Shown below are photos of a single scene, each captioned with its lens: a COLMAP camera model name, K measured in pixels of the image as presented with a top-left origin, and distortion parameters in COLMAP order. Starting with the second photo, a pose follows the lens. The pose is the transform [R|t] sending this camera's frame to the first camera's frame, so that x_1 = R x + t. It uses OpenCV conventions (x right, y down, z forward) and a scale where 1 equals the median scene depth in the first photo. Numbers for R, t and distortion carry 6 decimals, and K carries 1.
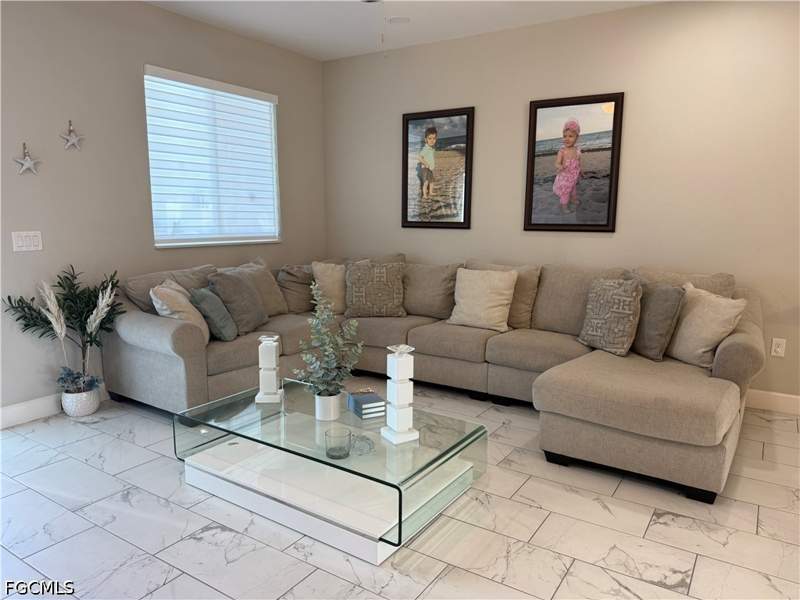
lens RADIAL K [[579.7, 0, 410.6], [0, 579.7, 331.8], [0, 0, 1]] dist [0.053239, -0.084280]
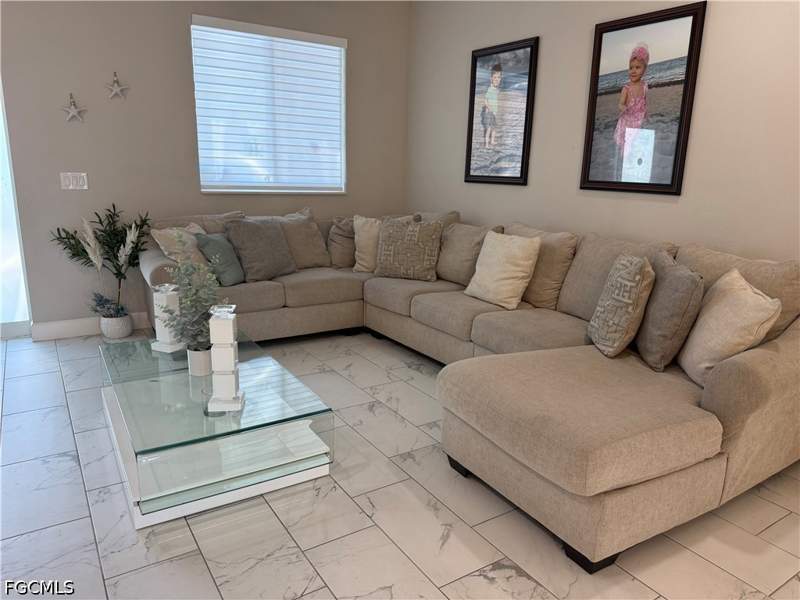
lens RADIAL K [[579.7, 0, 407.3], [0, 579.7, 329.8], [0, 0, 1]] dist [0.053239, -0.084280]
pose [[0.909866, 0.130760, -0.393758, 0.352766], [-0.104835, 0.990699, 0.086749, -0.027497], [0.401439, -0.037651, 0.915111, 0.163959]]
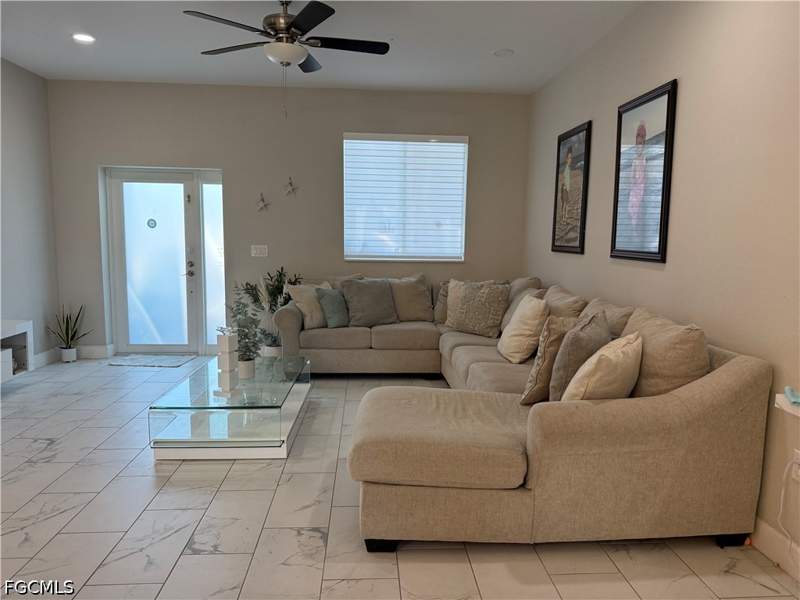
lens RADIAL K [[579.7, 0, 396.7], [0, 579.7, 327.7], [0, 0, 1]] dist [0.053239, -0.084280]
pose [[0.574714, 0.131460, -0.807727, 0.780016], [-0.174324, 0.984026, 0.036118, -0.055444], [0.799572, 0.120049, 0.588450, 0.292548]]
